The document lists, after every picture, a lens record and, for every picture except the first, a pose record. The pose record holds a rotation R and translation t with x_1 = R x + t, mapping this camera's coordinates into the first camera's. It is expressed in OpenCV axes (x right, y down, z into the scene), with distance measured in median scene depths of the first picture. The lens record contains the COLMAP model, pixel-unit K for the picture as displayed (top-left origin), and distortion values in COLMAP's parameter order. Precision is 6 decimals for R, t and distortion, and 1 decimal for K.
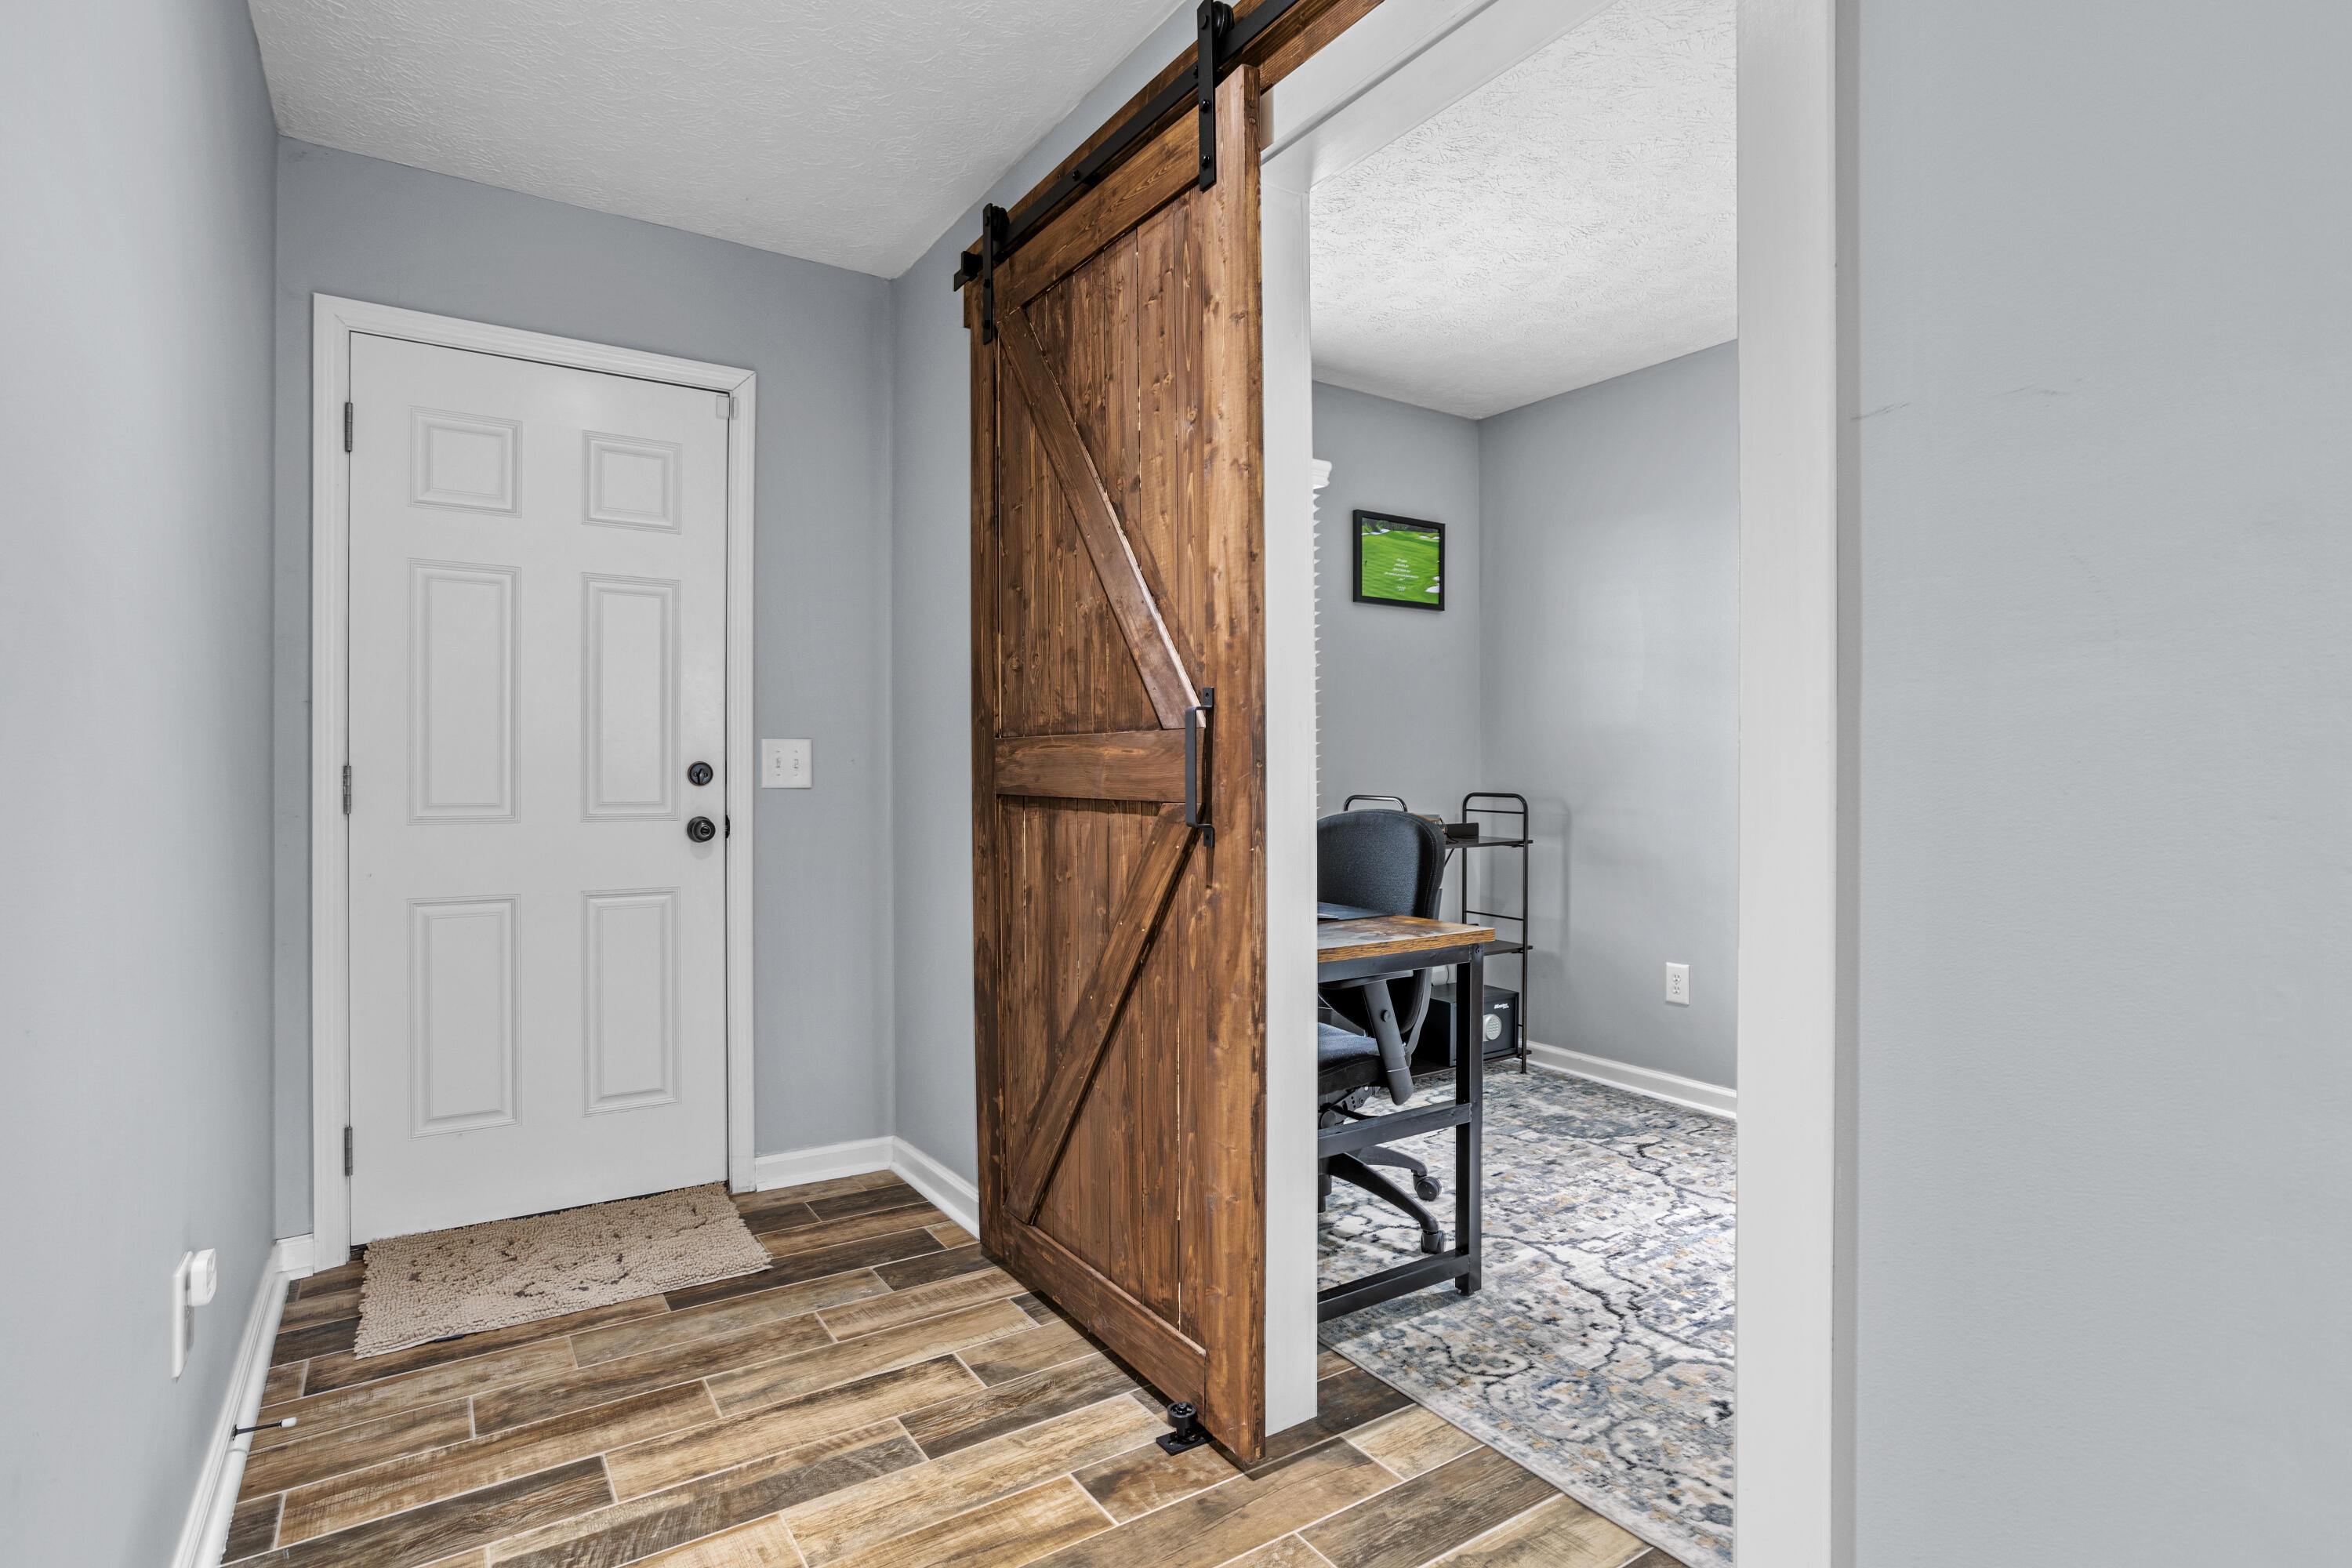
lens RADIAL K [[1163.1, 0, 1174.4], [0, 1163.1, 764.3], [0, 0, 1]] dist [-0.047943, 0.000406]
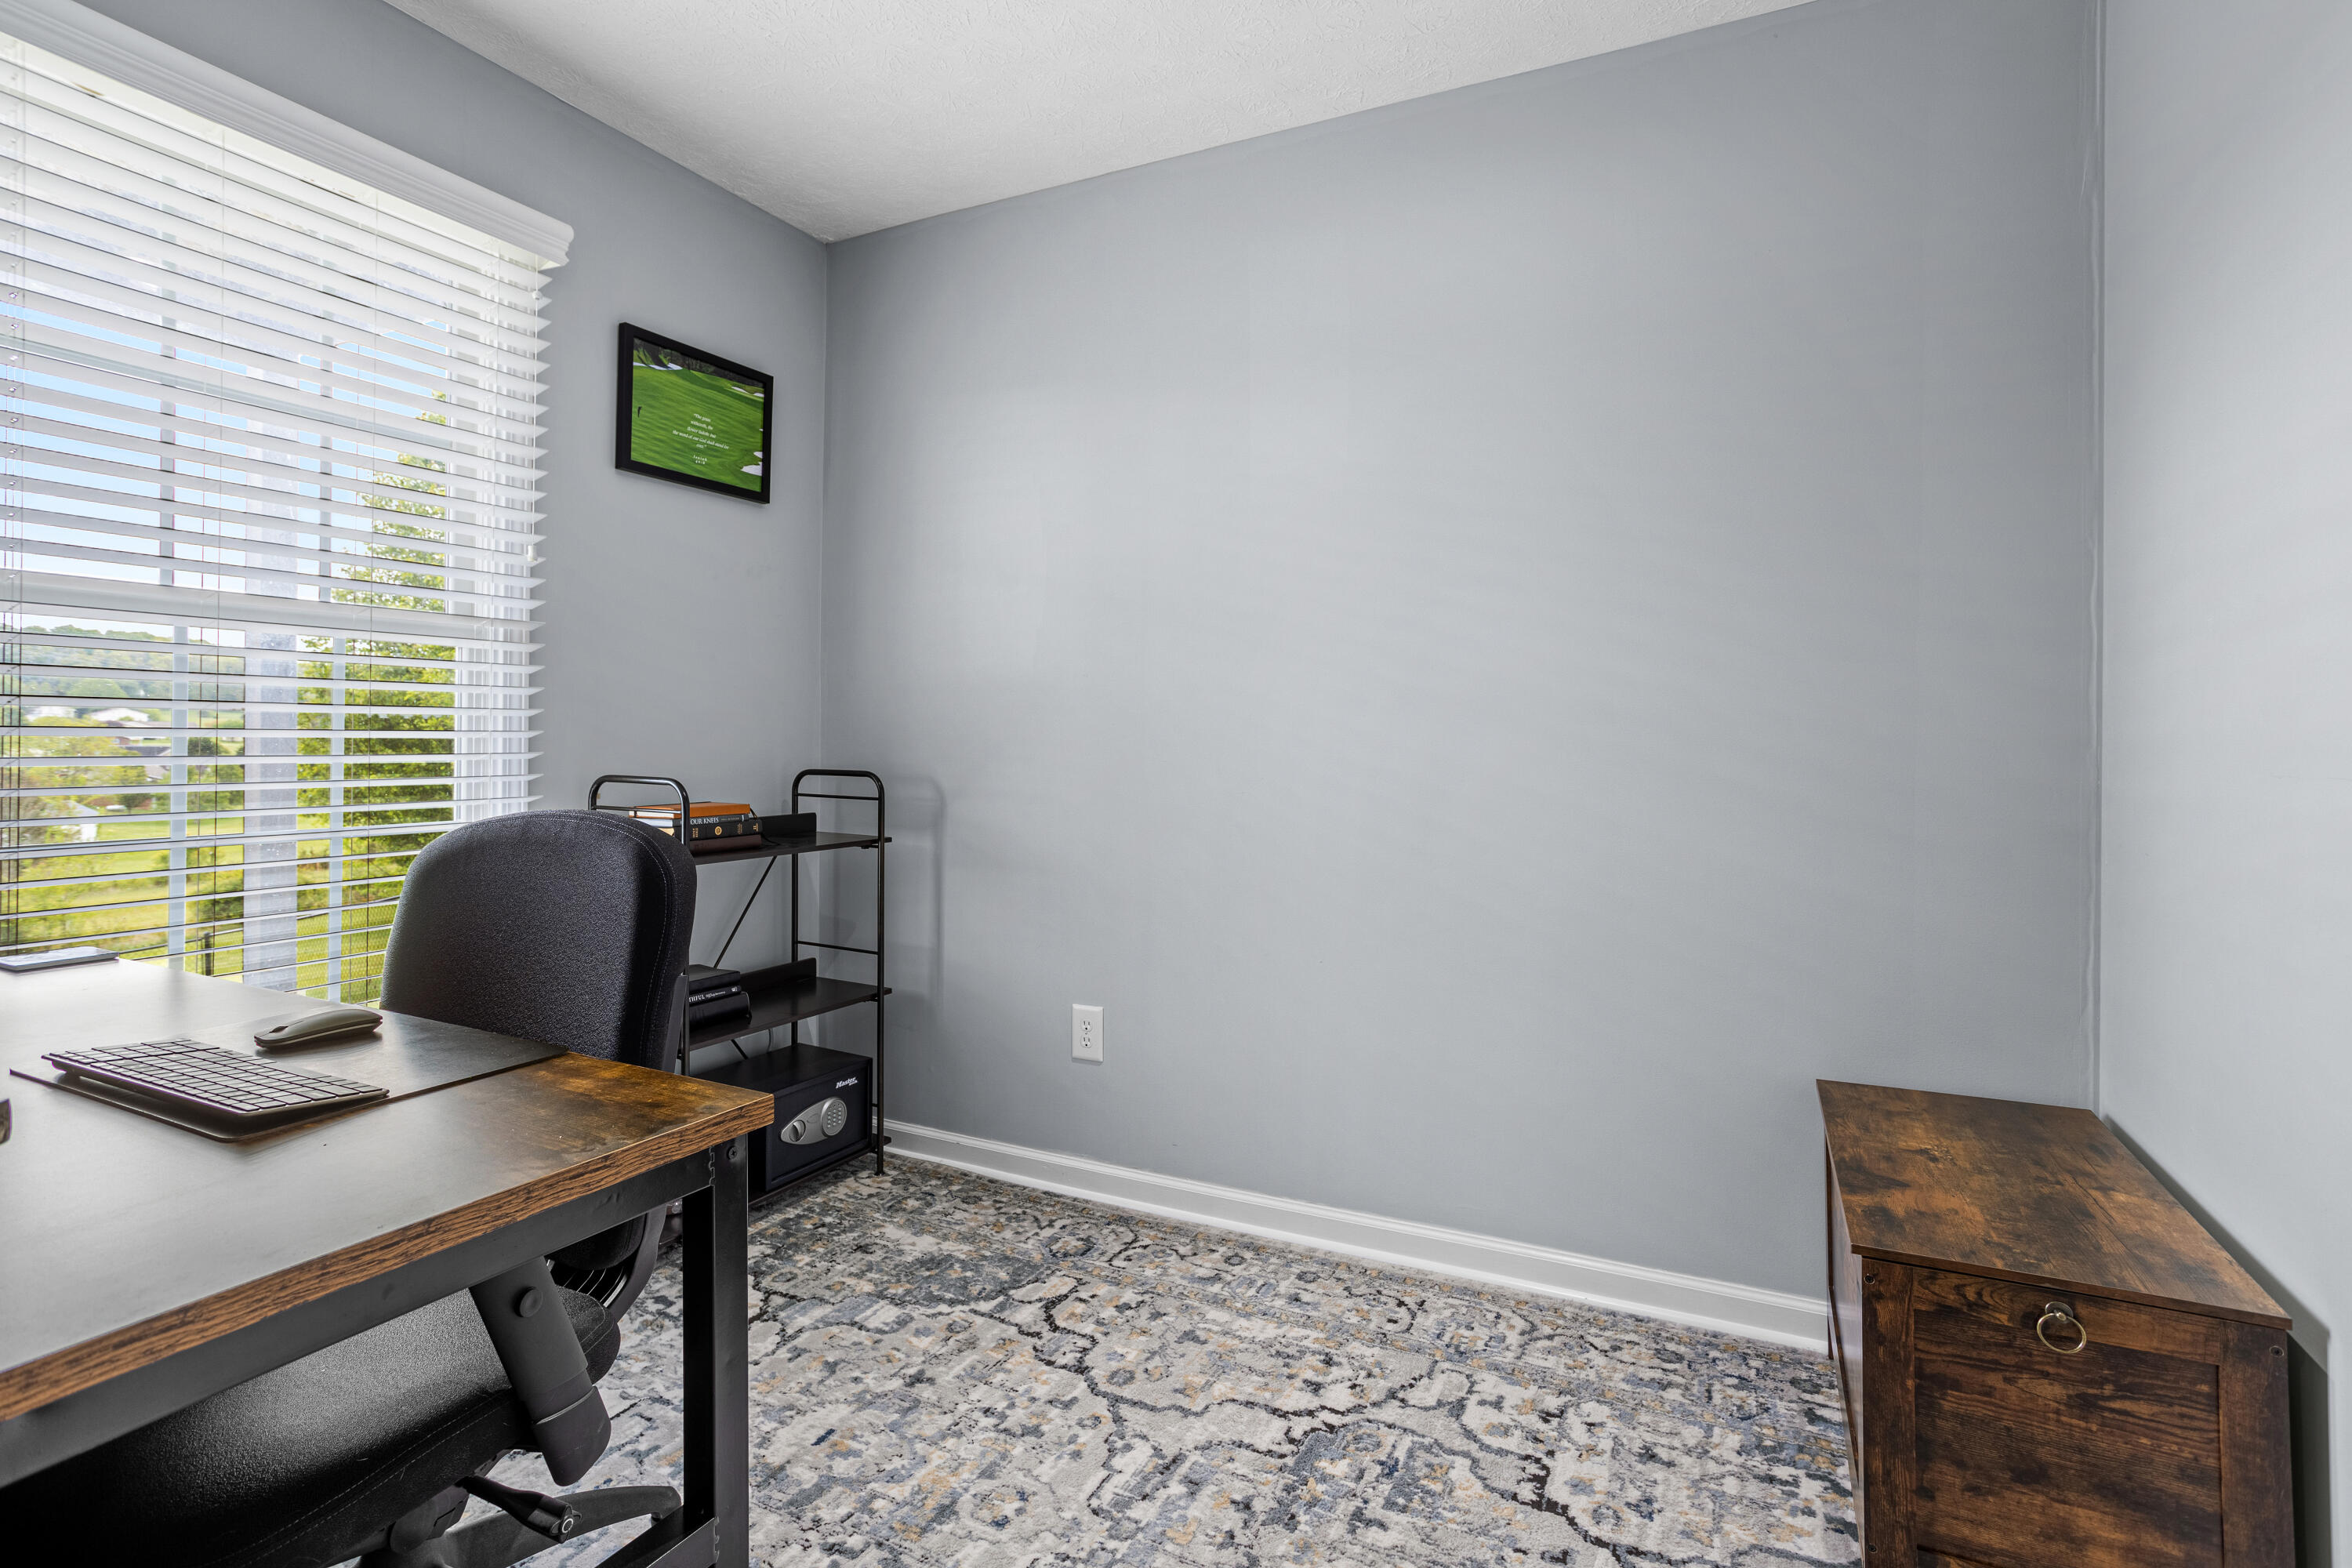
lens RADIAL K [[1140.6, 0, 1167.1], [0, 1140.6, 770.2], [0, 0, 1]] dist [-0.074280, 0.050328]
pose [[0.867374, -0.004482, 0.497637, 0.129494], [-0.012861, 0.999424, 0.031417, 0.001451], [-0.497491, -0.033650, 0.866816, 0.373336]]
